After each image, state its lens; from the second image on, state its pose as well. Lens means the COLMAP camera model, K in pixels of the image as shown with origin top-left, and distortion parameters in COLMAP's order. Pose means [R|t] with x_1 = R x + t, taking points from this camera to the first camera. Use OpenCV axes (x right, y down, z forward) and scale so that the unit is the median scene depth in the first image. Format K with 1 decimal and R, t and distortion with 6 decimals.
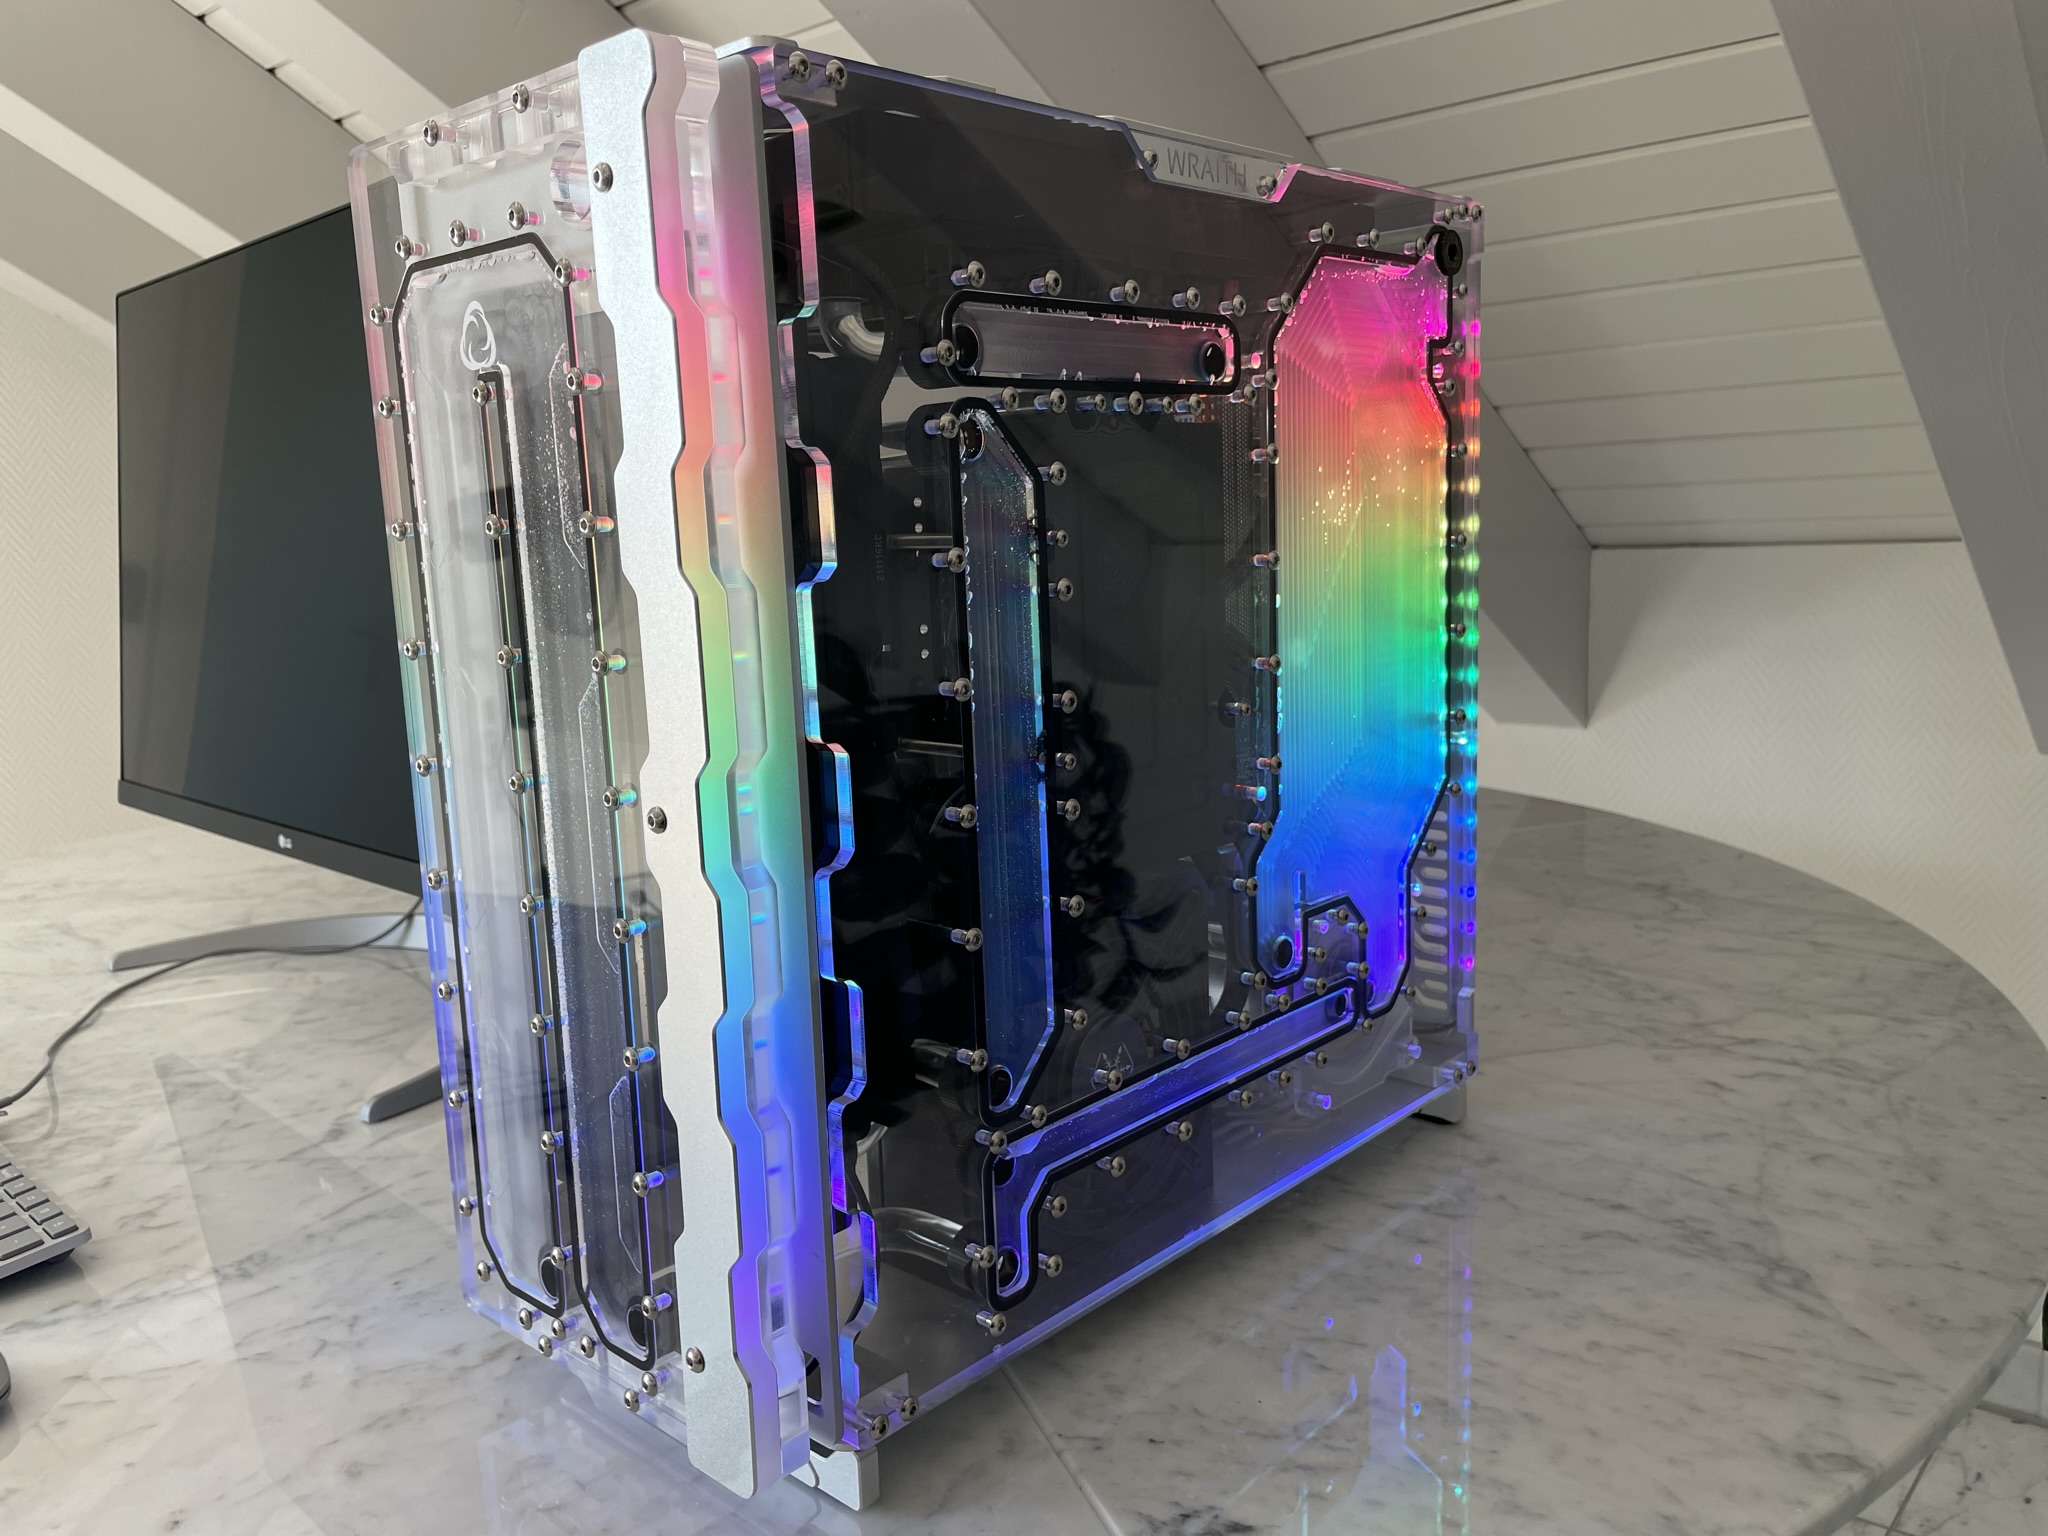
lens RADIAL K [[1586.8, 0, 1046.6], [0, 1586.8, 765.4], [0, 0, 1]] dist [0.032011, -0.000510]
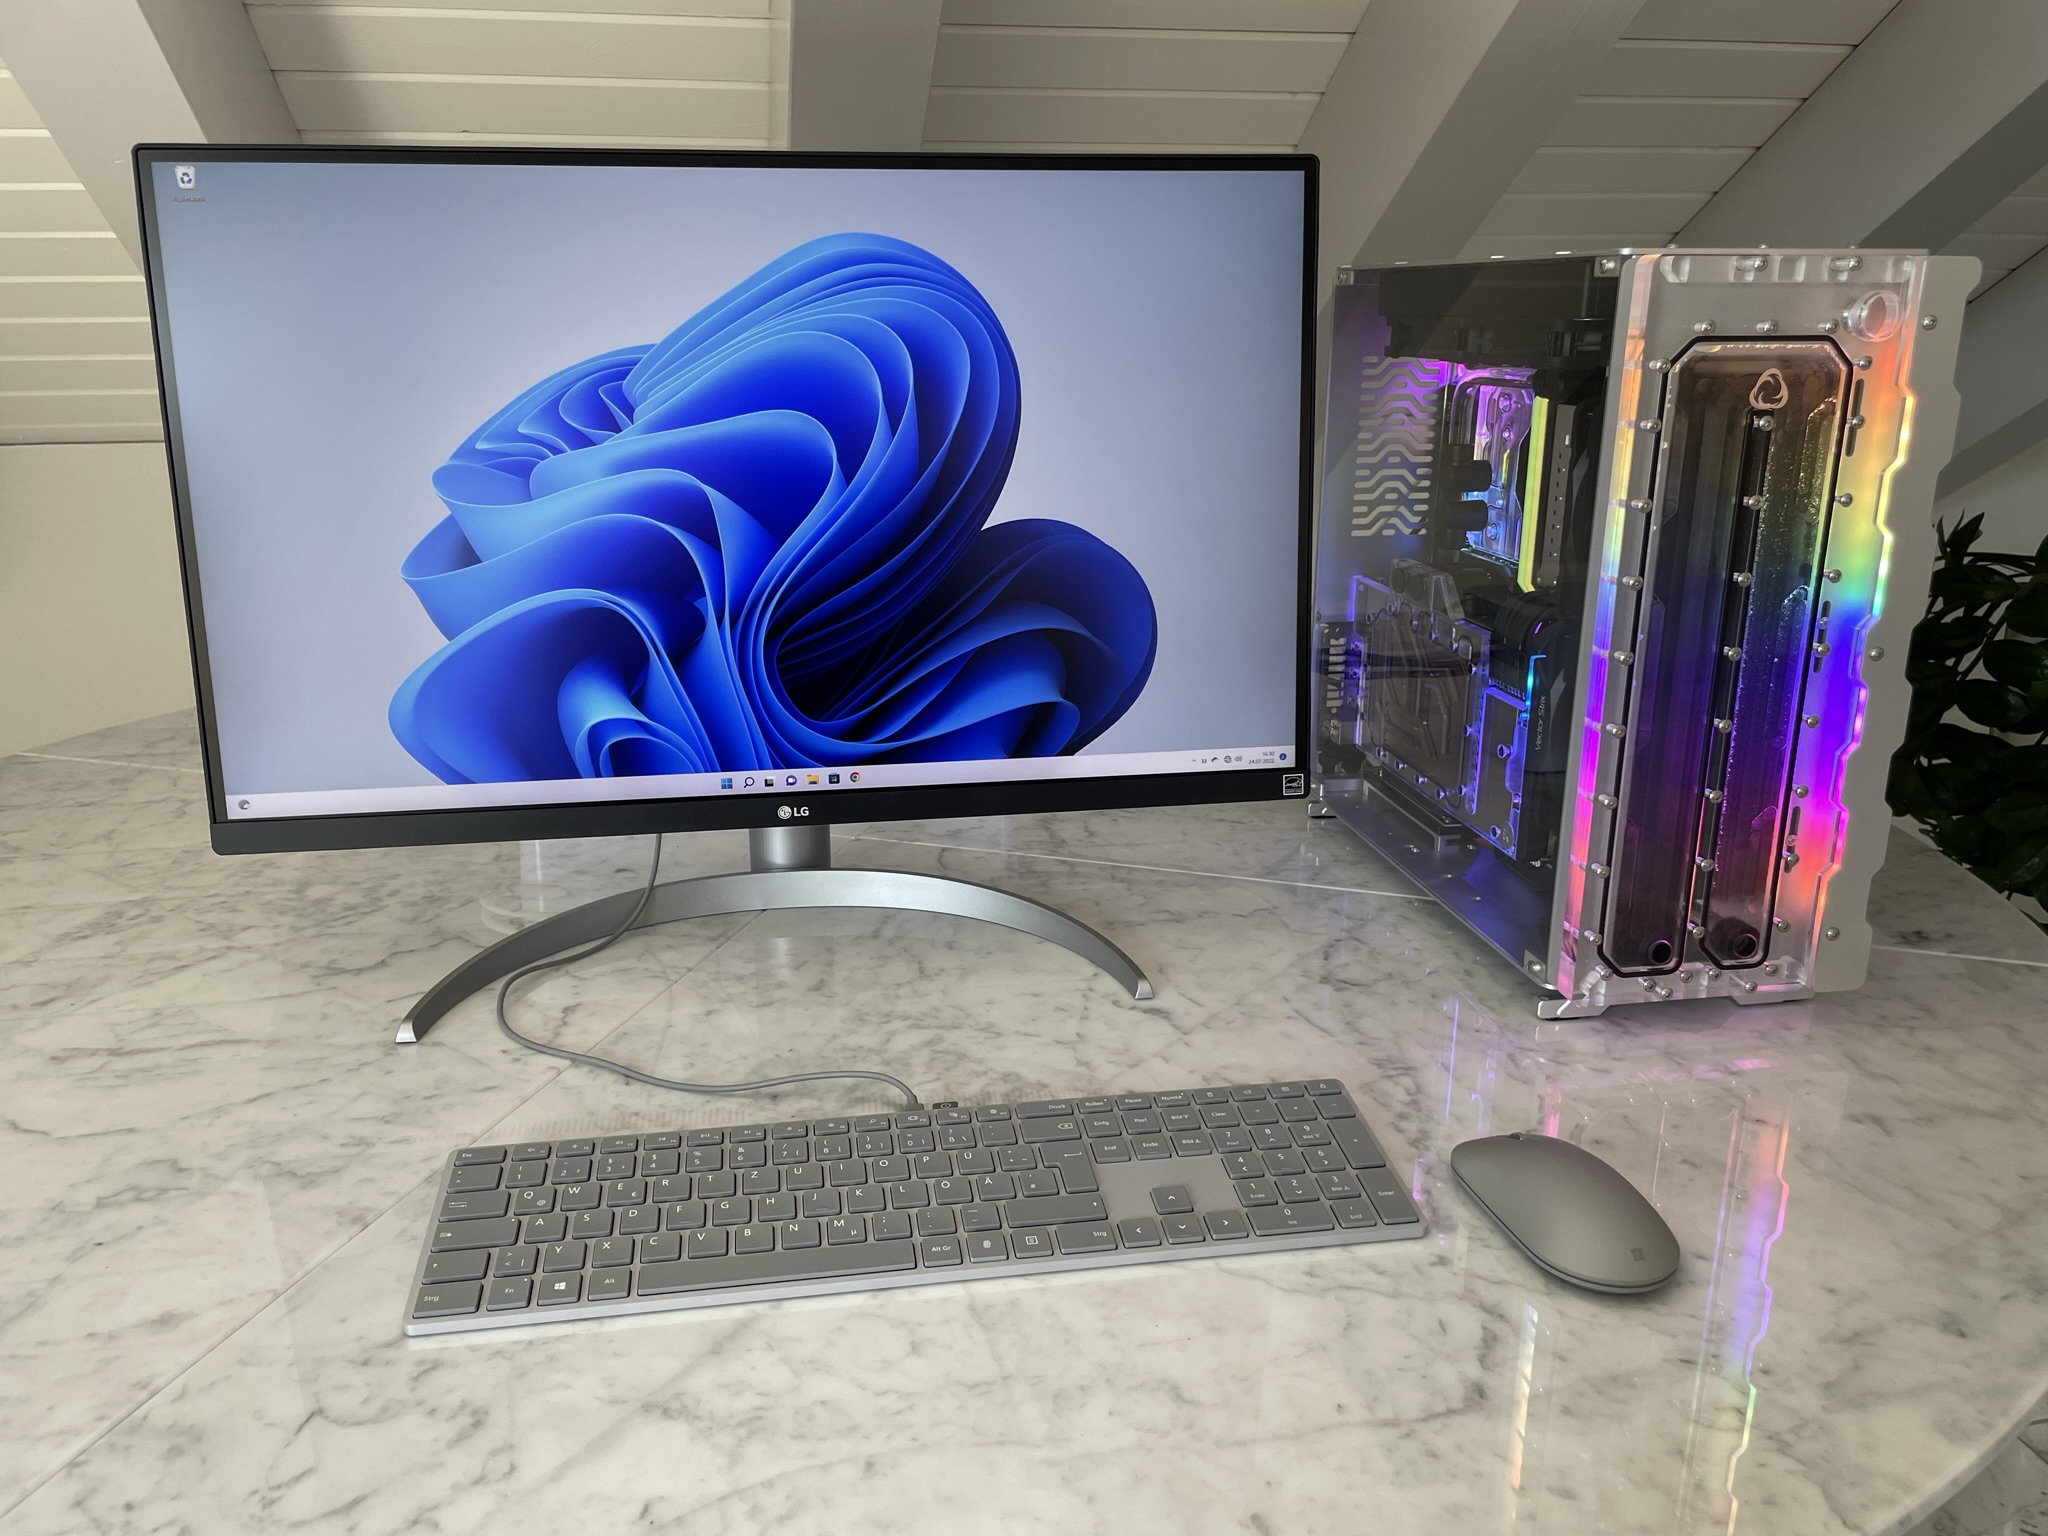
lens RADIAL K [[1549.4, 0, 1024.0], [0, 1549.4, 768.0], [0, 0, 1]] dist [0.095159, -0.095820]
pose [[0.598575, -0.184558, 0.779517, -1.685876], [0.105333, 0.982783, 0.151800, -0.162980], [-0.794111, -0.008754, 0.607710, 0.464941]]
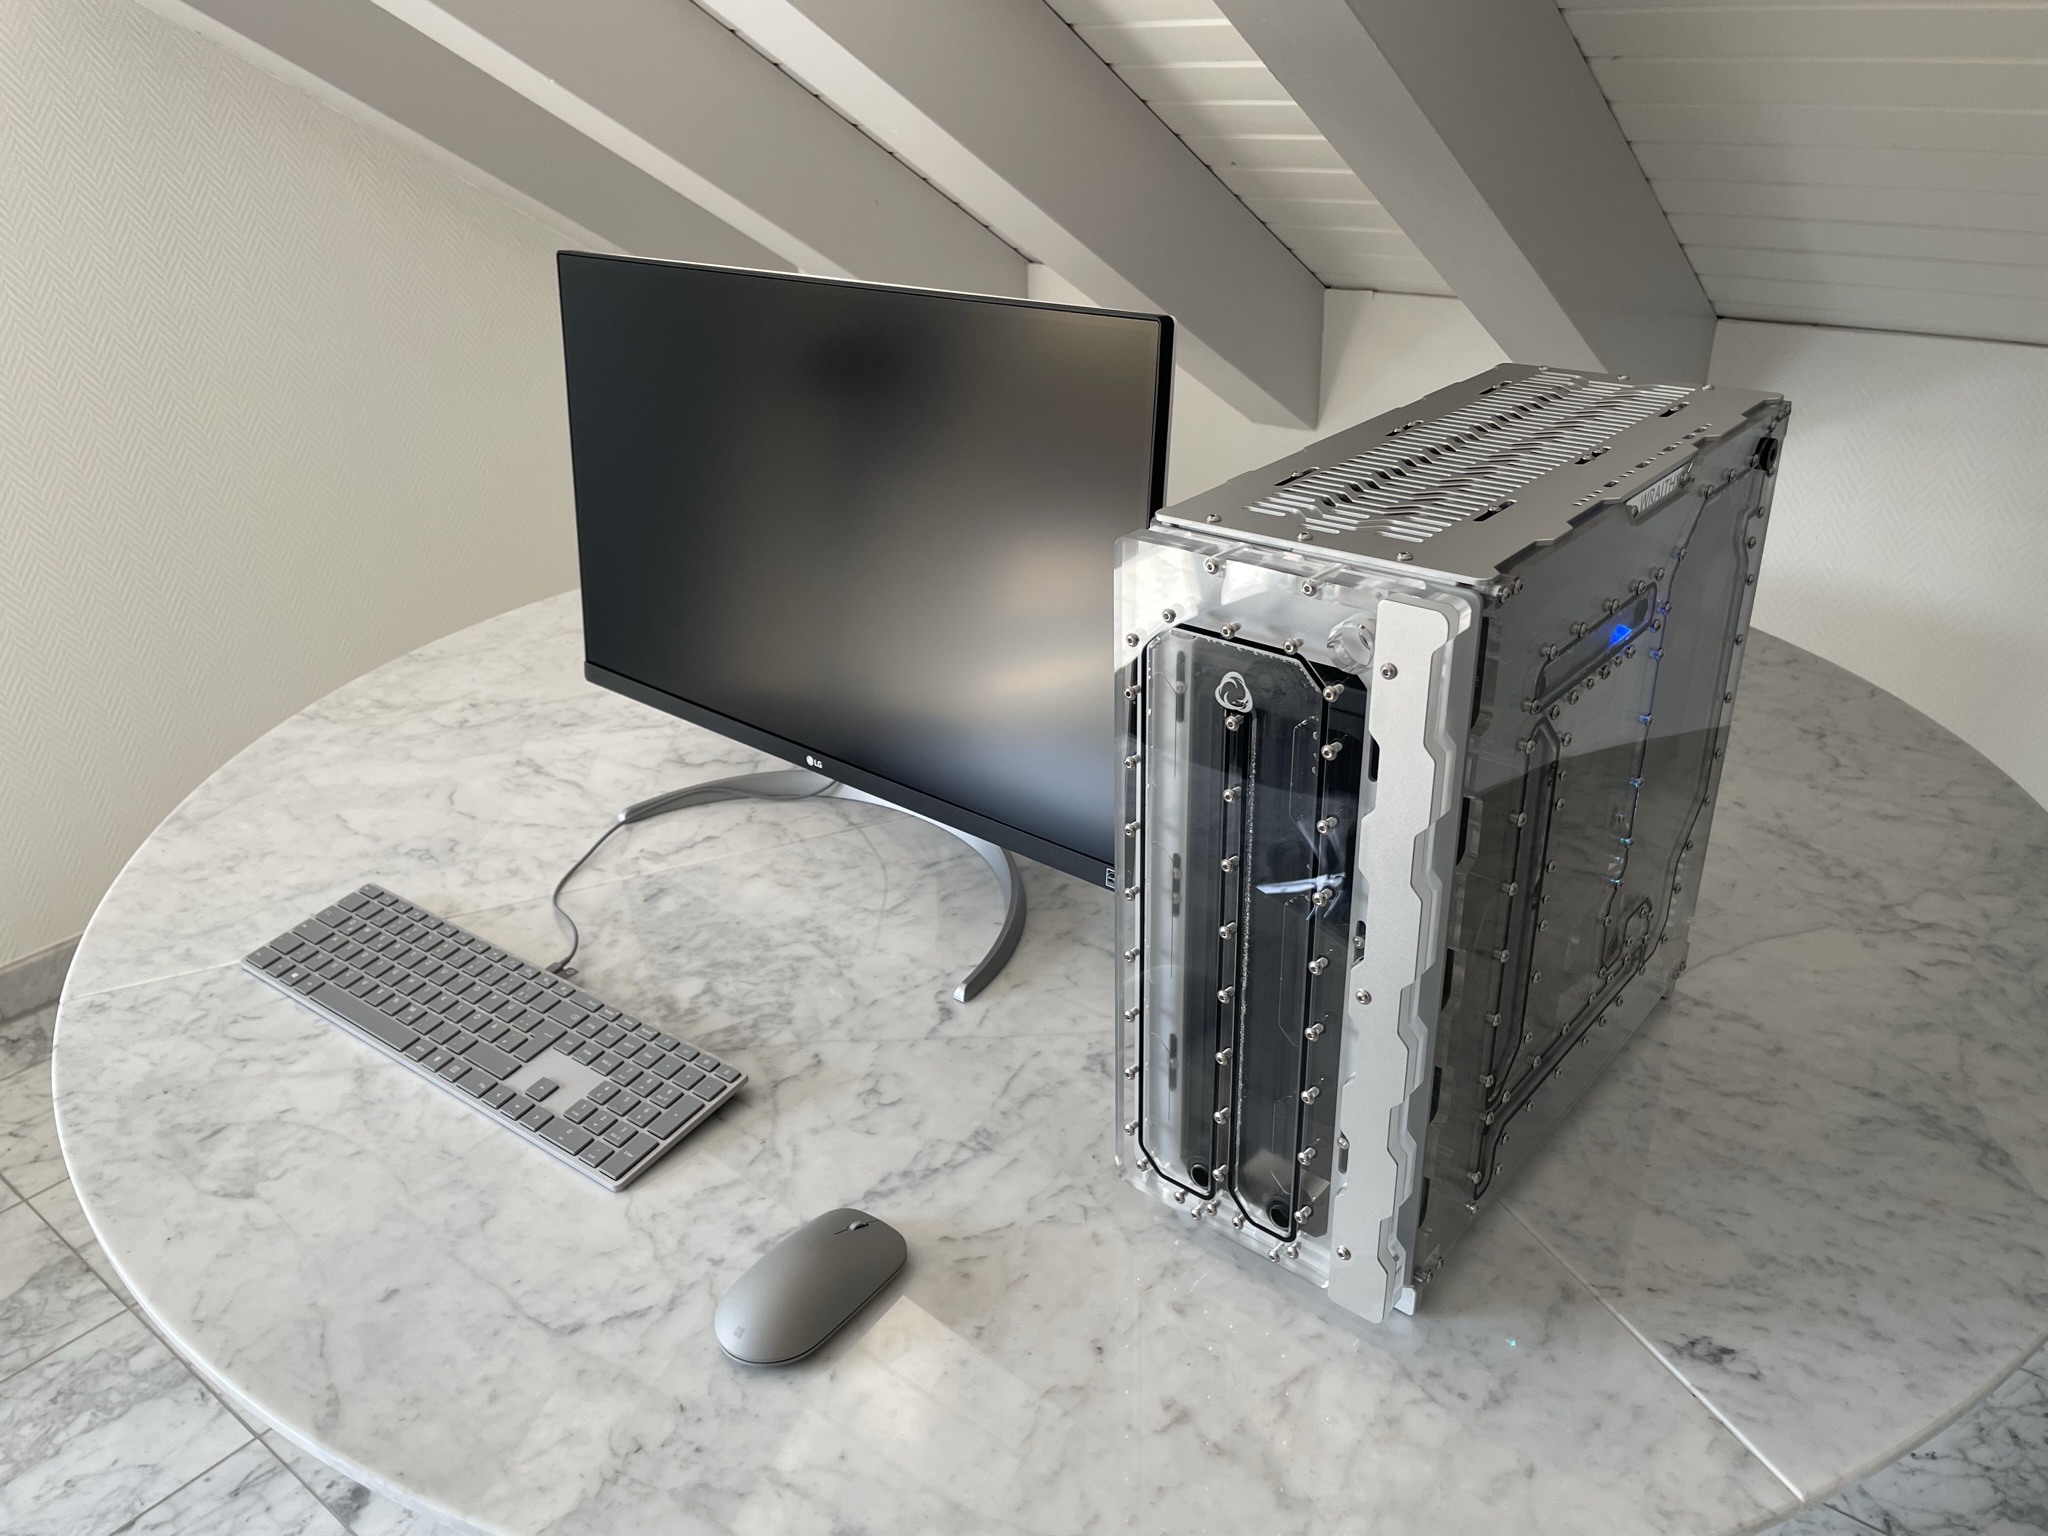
lens RADIAL K [[1542.3, 0, 1007.2], [0, 1542.3, 772.6], [0, 0, 1]] dist [0.083020, -0.107107]
pose [[0.999663, -0.015704, 0.020663, -0.512822], [0.008773, 0.953769, 0.300414, -0.487924], [-0.024426, -0.300131, 0.953585, -0.333430]]
